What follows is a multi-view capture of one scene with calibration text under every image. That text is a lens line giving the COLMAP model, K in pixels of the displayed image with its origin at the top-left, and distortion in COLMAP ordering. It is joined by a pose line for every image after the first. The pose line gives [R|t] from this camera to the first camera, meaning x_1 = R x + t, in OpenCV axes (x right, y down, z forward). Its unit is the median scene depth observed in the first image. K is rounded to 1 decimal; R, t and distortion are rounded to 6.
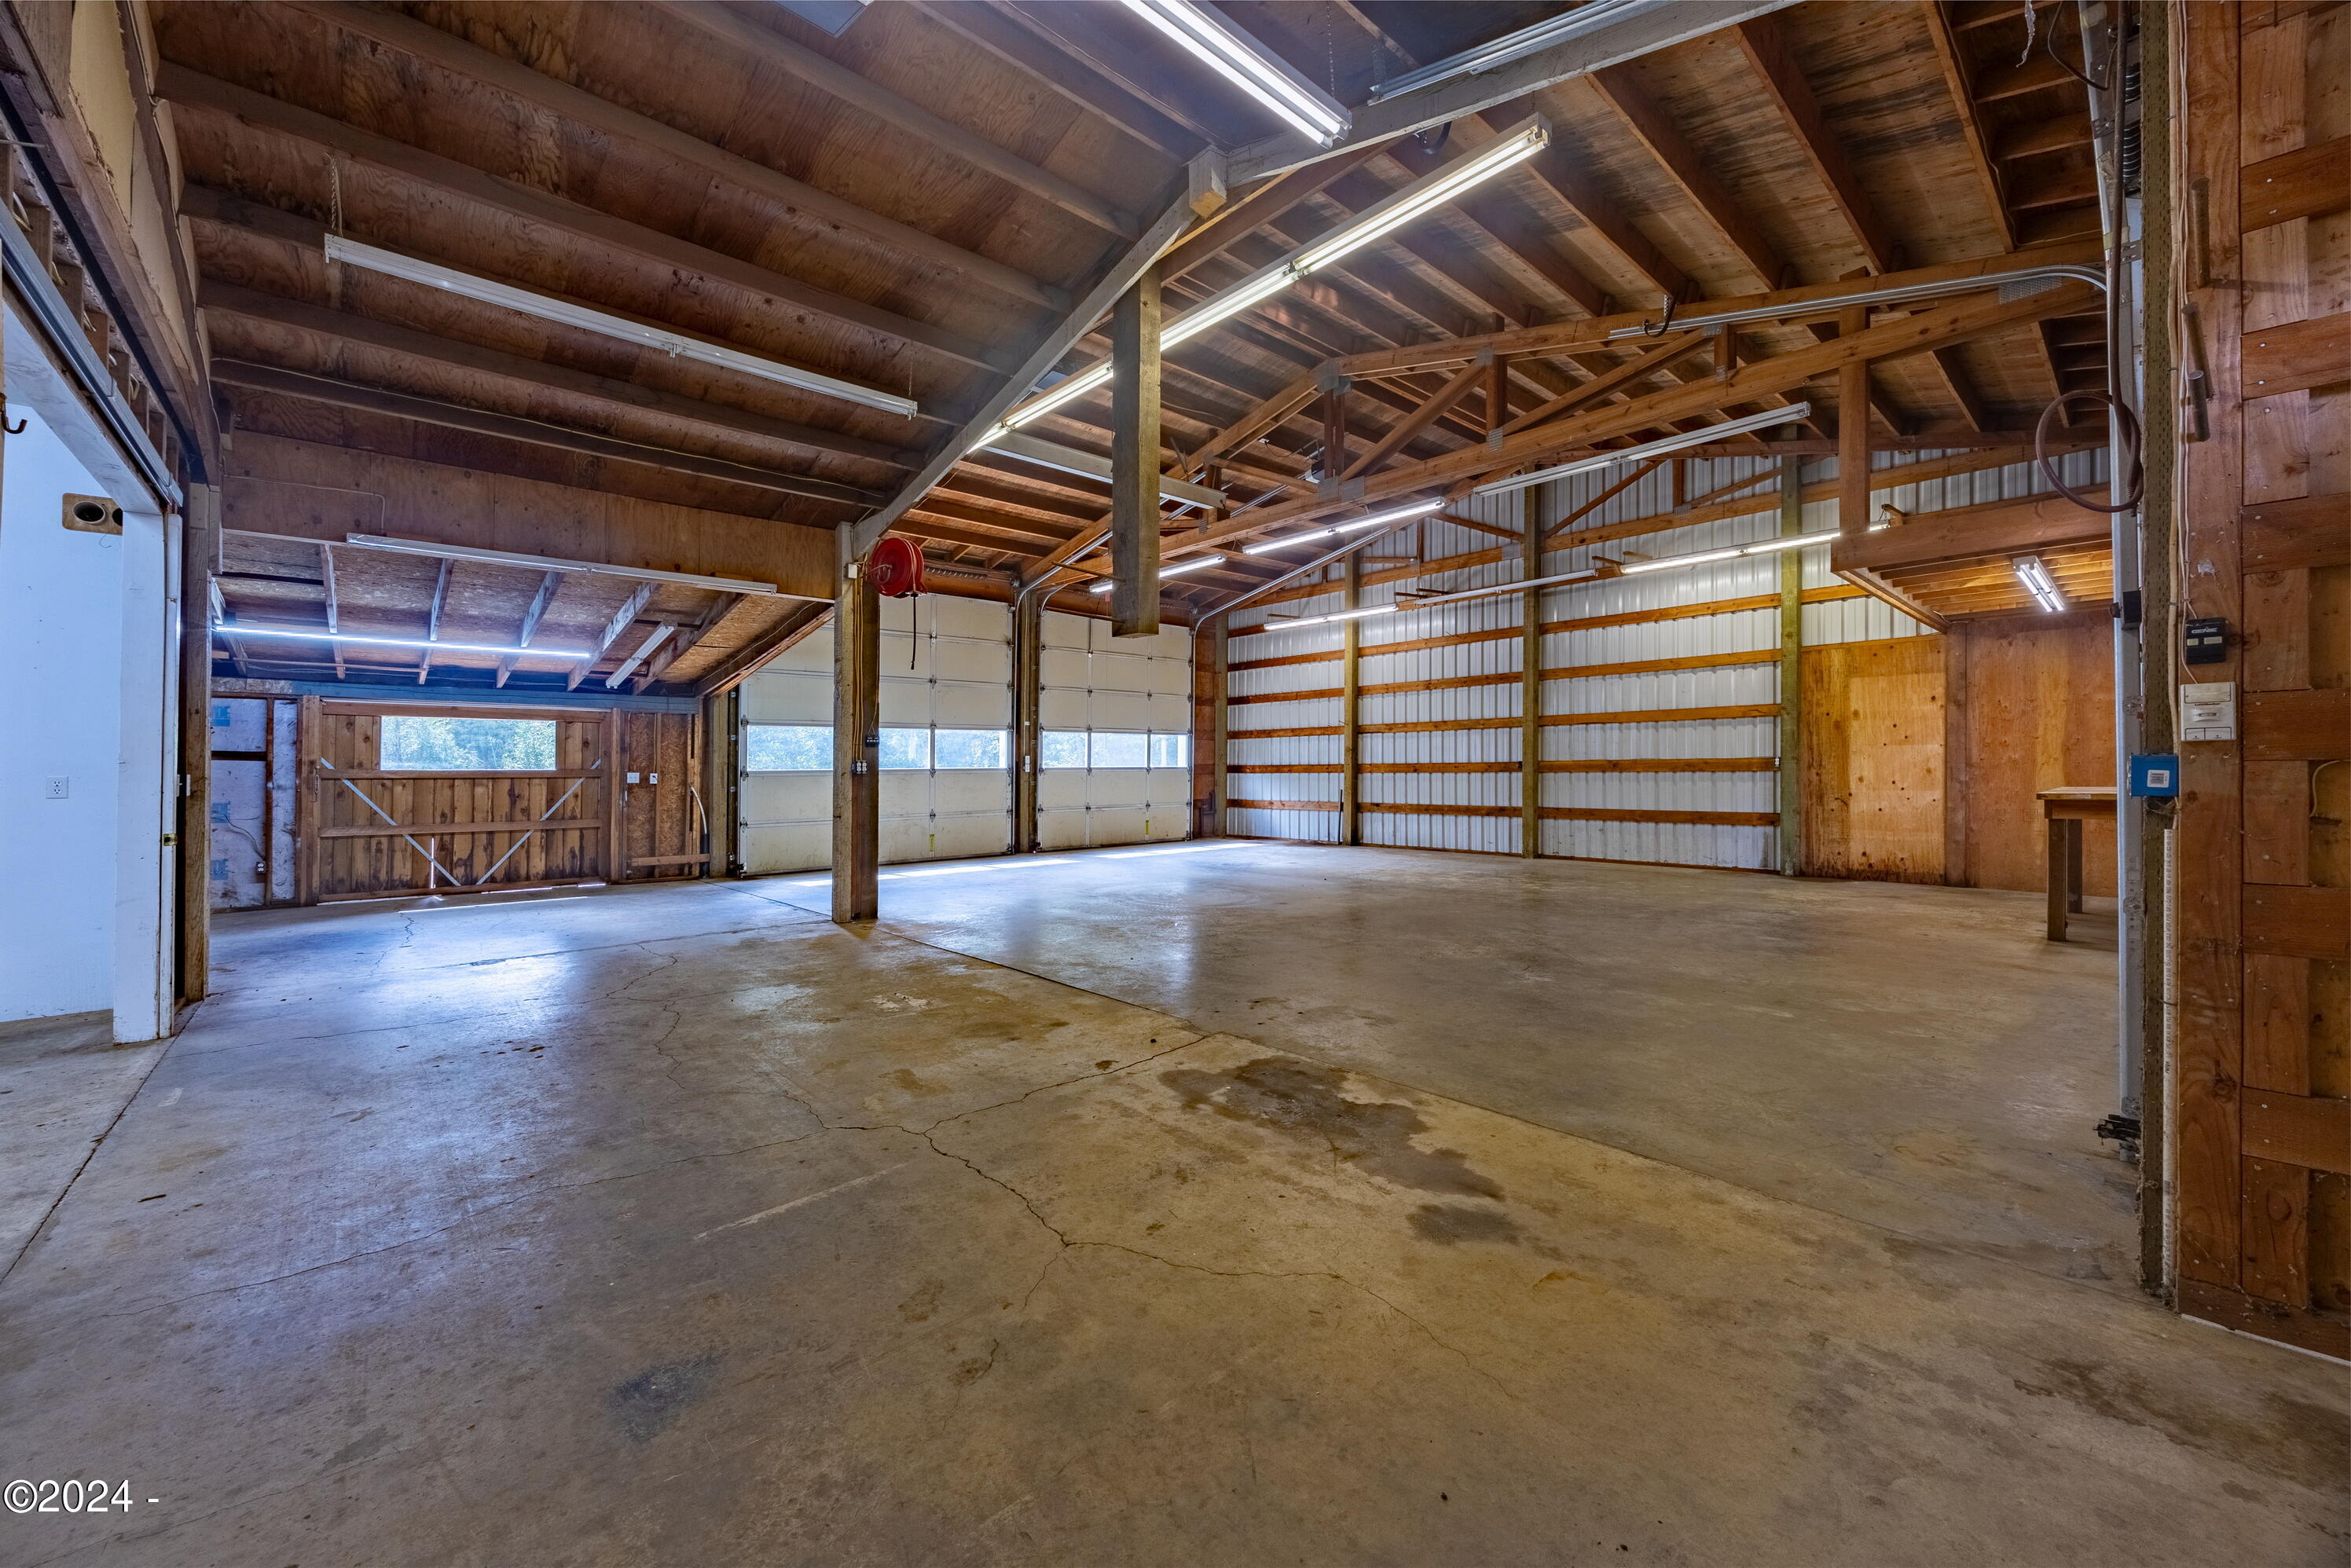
lens RADIAL K [[899.1, 0, 1171.0], [0, 899.1, 743.4], [0, 0, 1]] dist [0.001461, 0.000021]
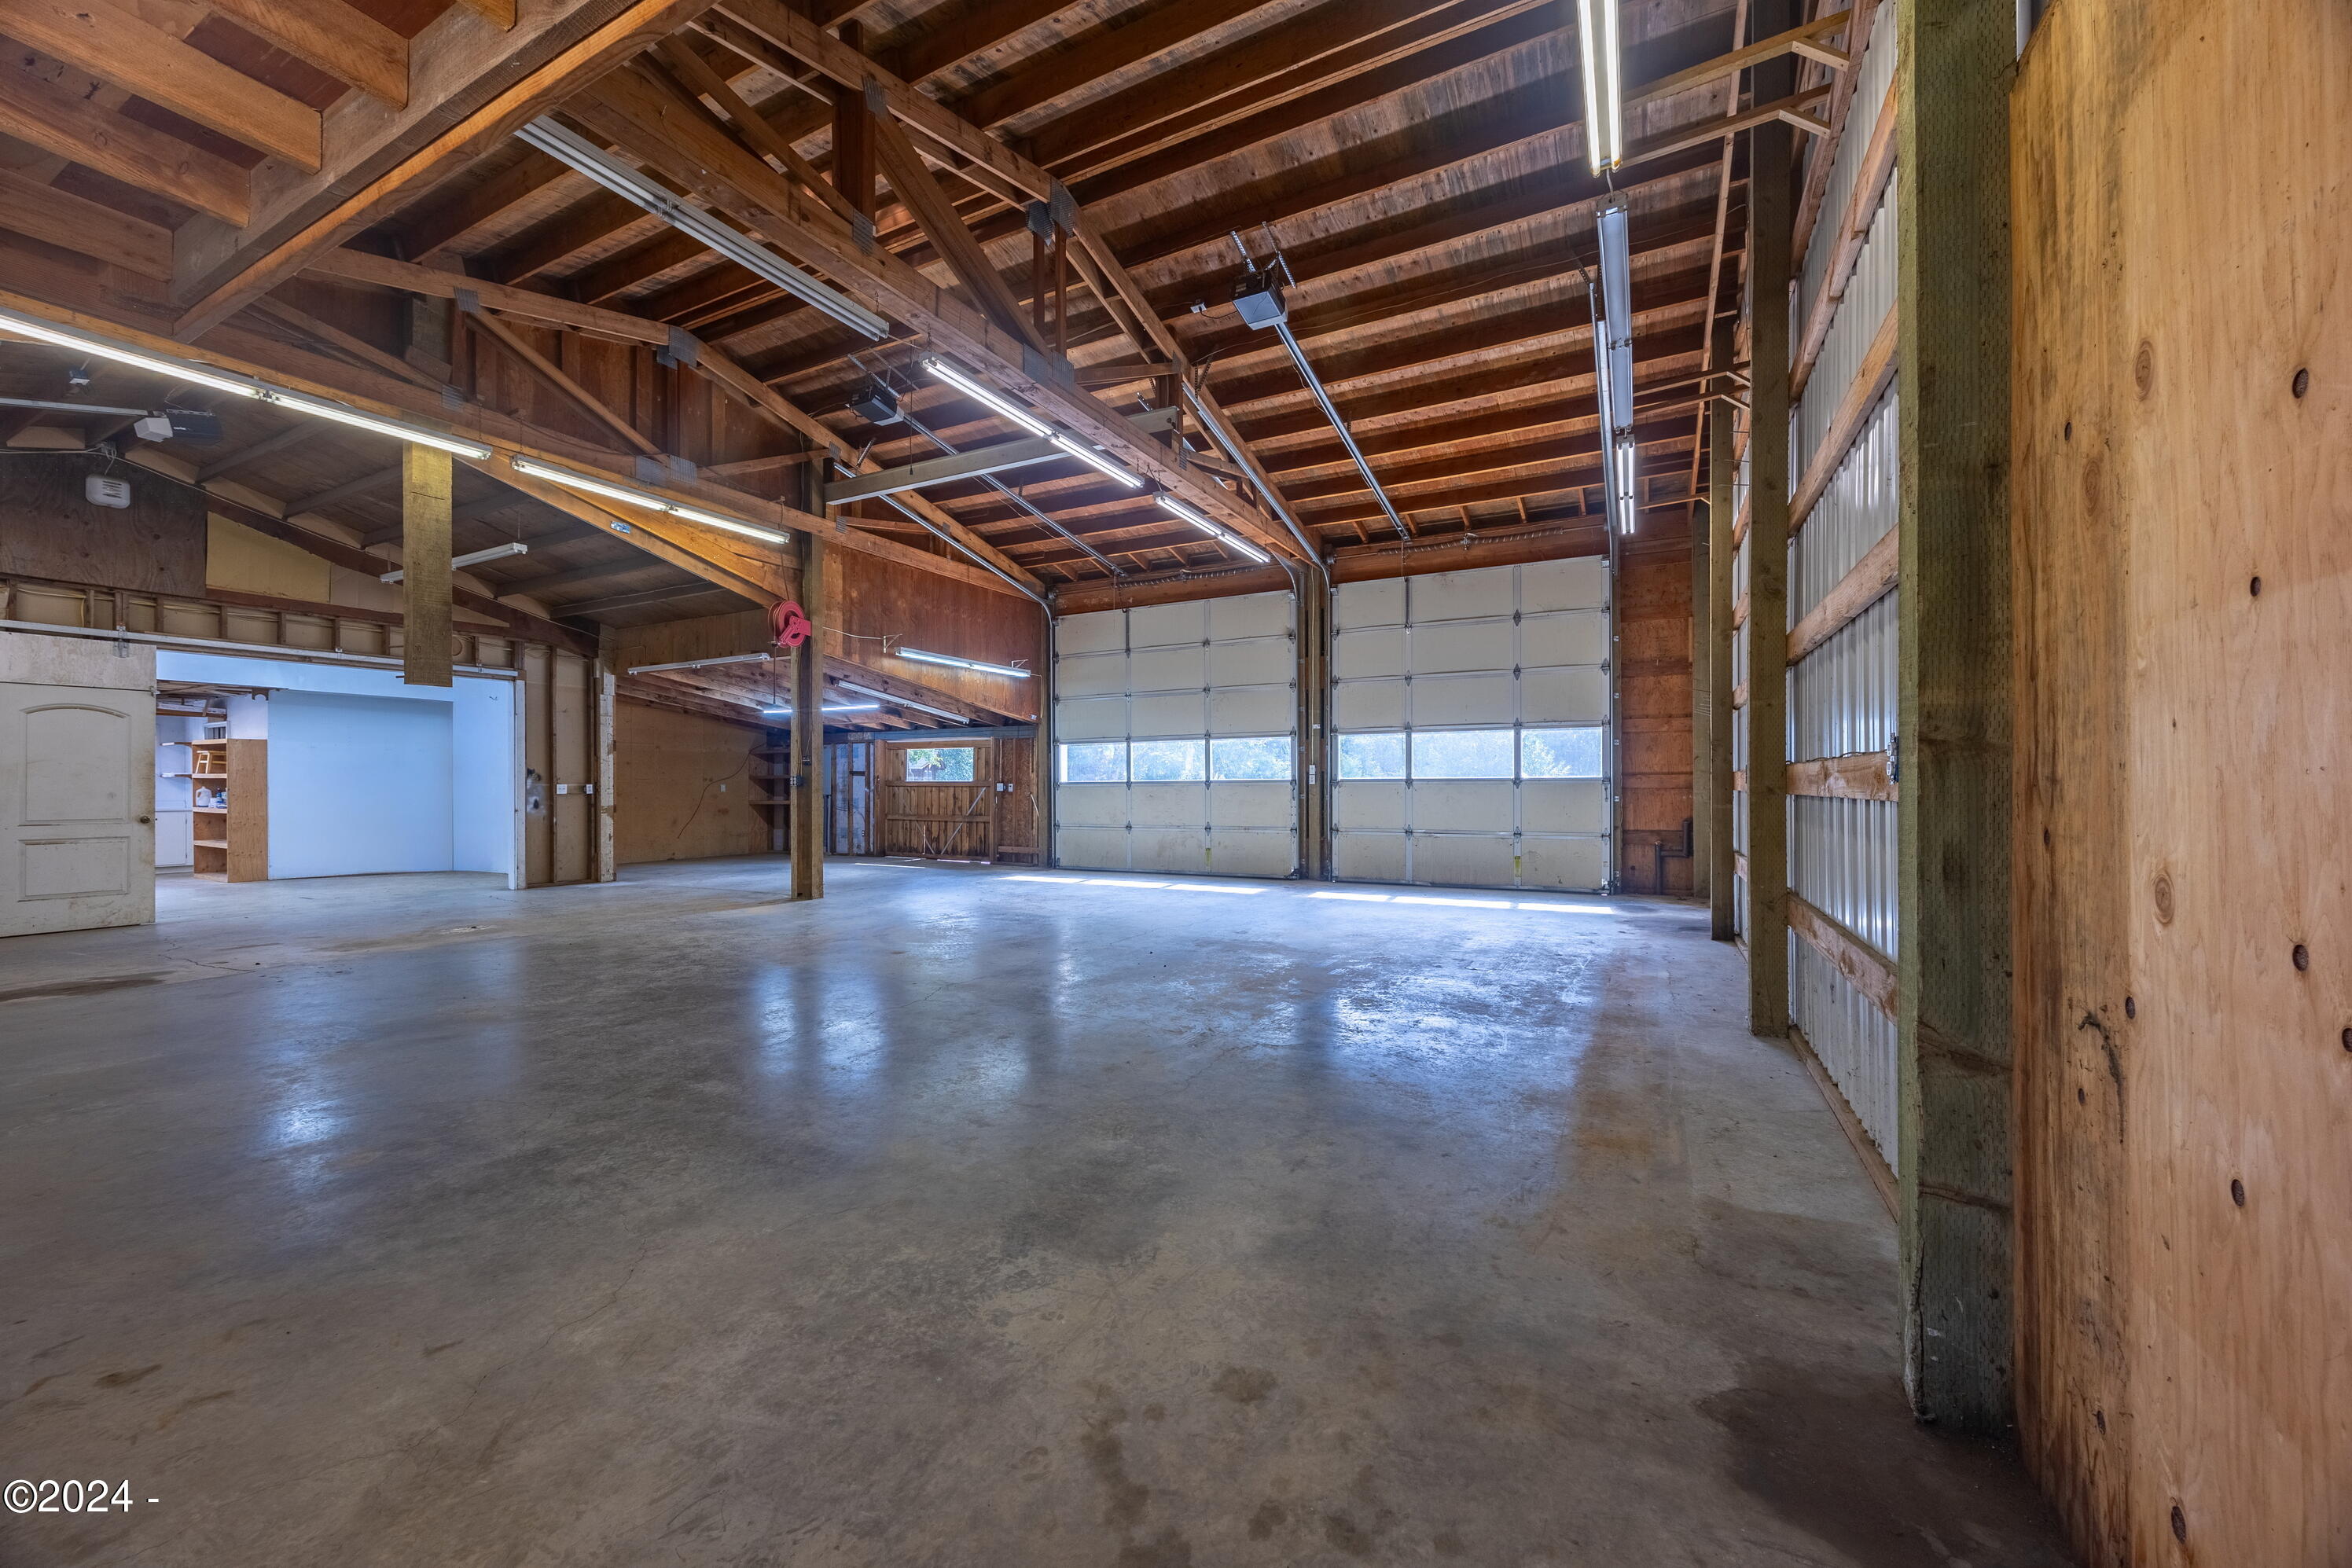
lens RADIAL K [[899.5, 0, 1181.0], [0, 899.5, 790.4], [0, 0, 1]] dist [0.001461, 0.000021]
pose [[0.352334, -0.006807, -0.935850, 0.588676], [0.012632, 0.999917, -0.002518, 0.038864], [0.935789, -0.010935, 0.352391, 0.590145]]
